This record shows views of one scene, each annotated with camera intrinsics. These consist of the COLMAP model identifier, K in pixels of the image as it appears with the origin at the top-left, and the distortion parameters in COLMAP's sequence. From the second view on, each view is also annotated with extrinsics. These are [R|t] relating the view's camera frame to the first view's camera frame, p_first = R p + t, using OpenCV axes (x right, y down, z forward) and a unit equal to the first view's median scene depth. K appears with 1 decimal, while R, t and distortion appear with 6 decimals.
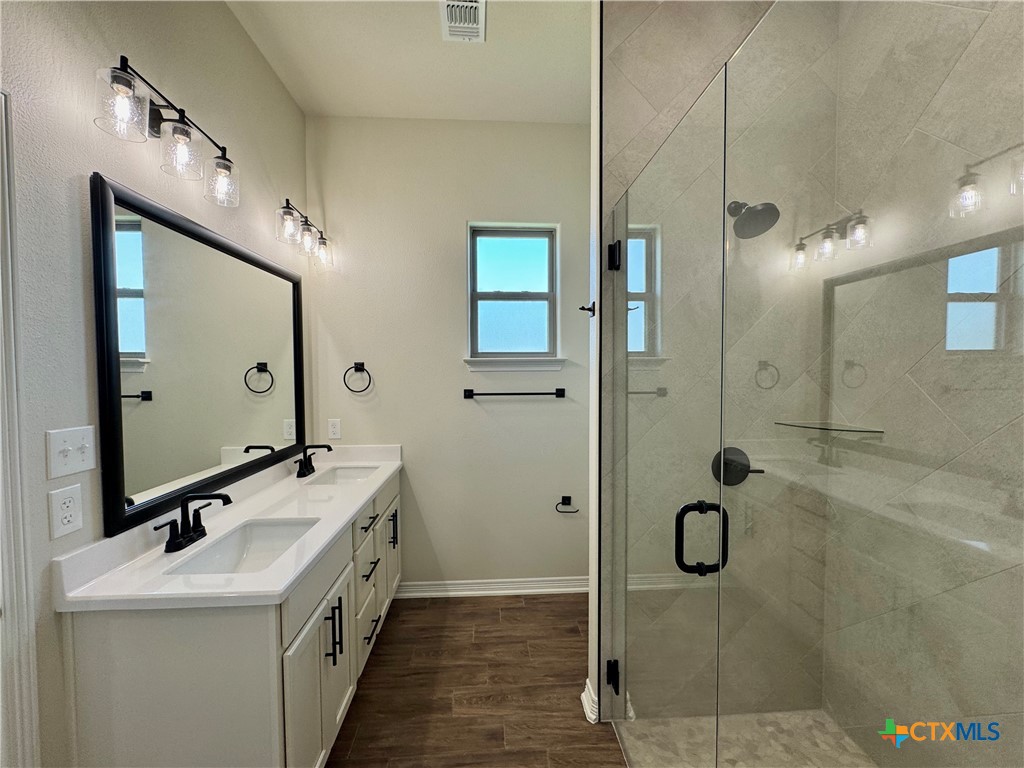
lens RADIAL K [[407.8, 0, 512.7], [0, 407.8, 386.9], [0, 0, 1]] dist [-0.002539, 0.000987]
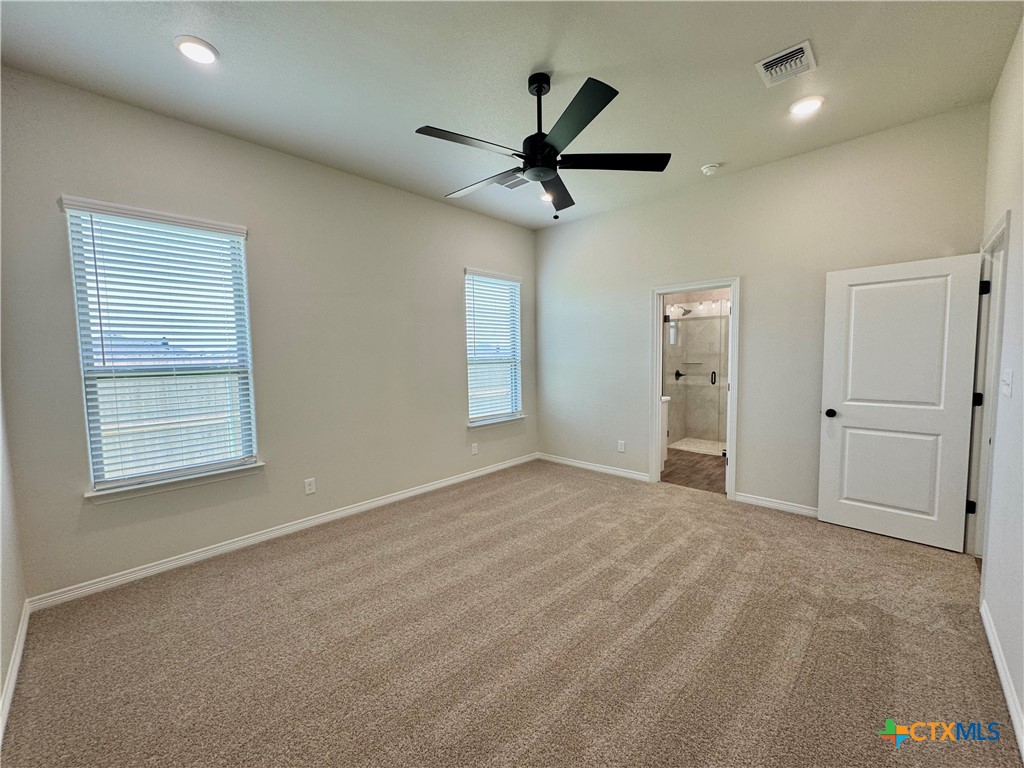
lens RADIAL K [[407.8, 0, 512.9], [0, 407.8, 385.5], [0, 0, 1]] dist [-0.002539, 0.000987]
pose [[0.733581, -0.059476, 0.676994, -2.372540], [0.042769, 0.998229, 0.041354, 0.053833], [-0.678255, -0.001382, 0.734825, -0.564845]]
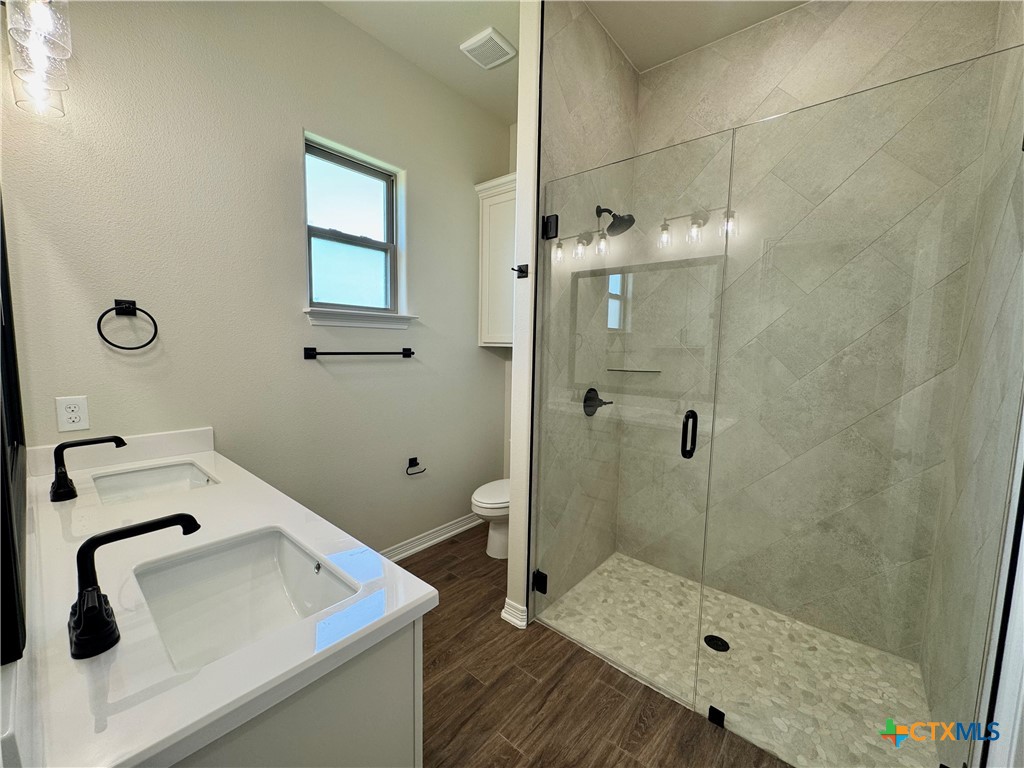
lens RADIAL K [[407.8, 0, 513.0], [0, 407.8, 385.4], [0, 0, 1]] dist [-0.002539, 0.000987]
pose [[0.691195, -0.055443, 0.720538, -0.476502], [0.006001, 0.997459, 0.070995, 0.029602], [-0.722643, -0.044748, 0.689772, 0.180296]]
